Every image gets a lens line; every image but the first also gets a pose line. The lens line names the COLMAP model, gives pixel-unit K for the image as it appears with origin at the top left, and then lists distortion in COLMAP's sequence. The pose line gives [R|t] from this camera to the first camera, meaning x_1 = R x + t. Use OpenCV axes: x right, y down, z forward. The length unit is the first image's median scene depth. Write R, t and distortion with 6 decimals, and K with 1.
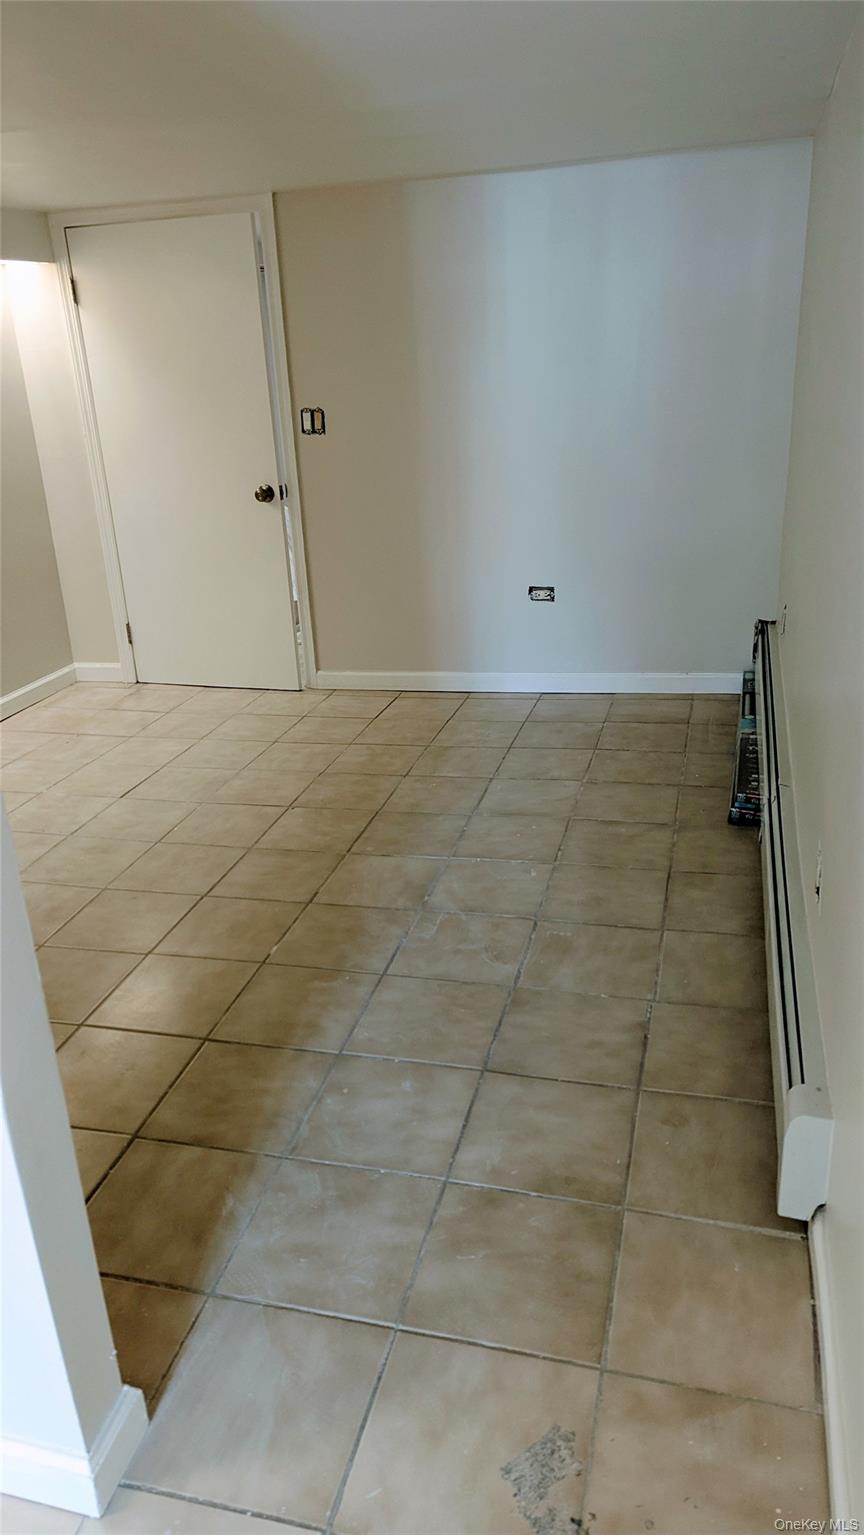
lens RADIAL K [[1087.0, 0, 432.0], [0, 1087.0, 767.5], [0, 0, 1]] dist [0.010678, 0.000147]
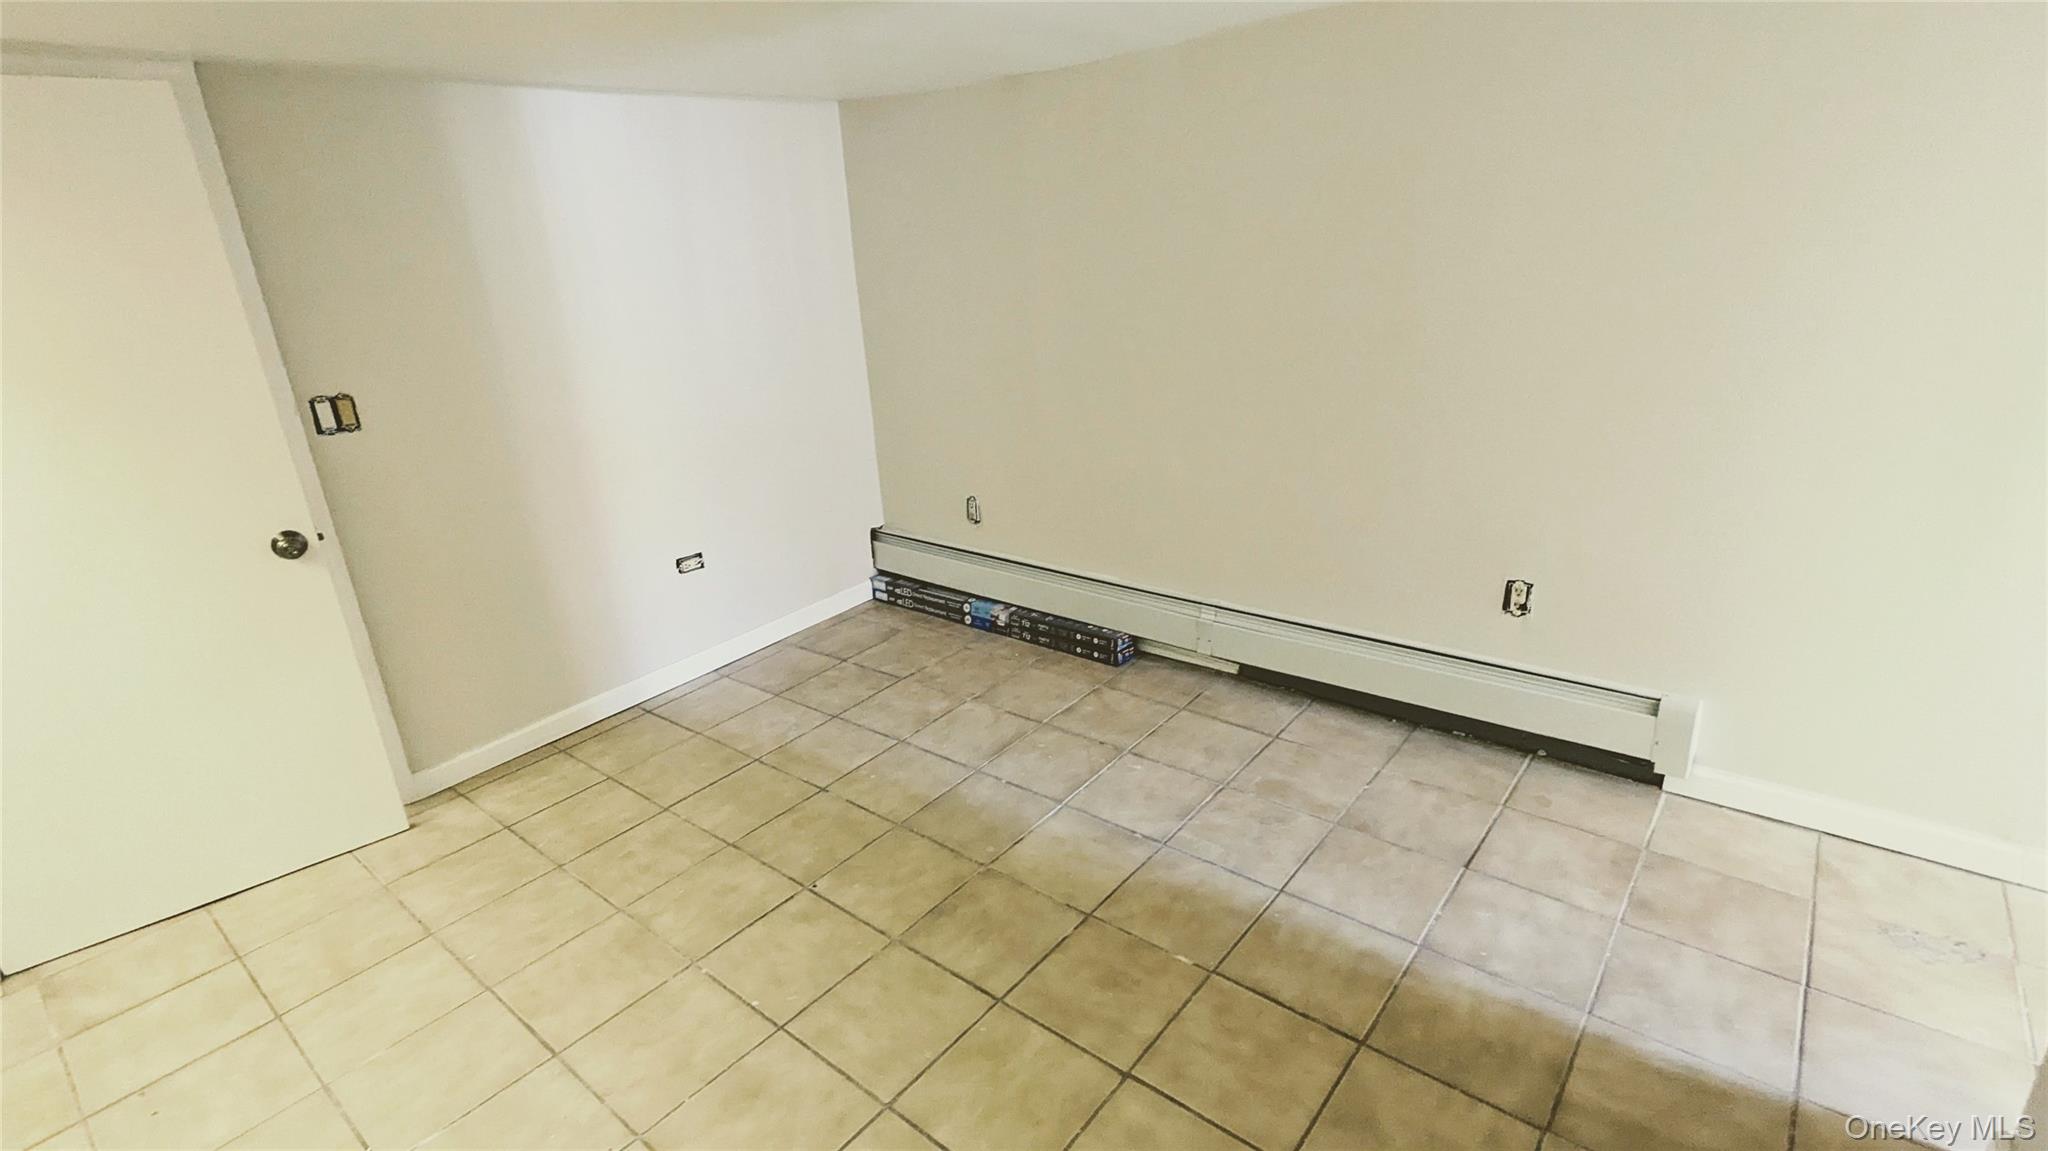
lens RADIAL K [[969.5, 0, 1024.0], [0, 969.5, 575.5], [0, 0, 1]] dist [-0.009448, 0.000920]
pose [[0.417174, -0.282417, 0.863833, -0.604619], [0.370019, 0.920927, 0.122388, -0.192881], [-0.830092, 0.268577, 0.488686, 0.526050]]
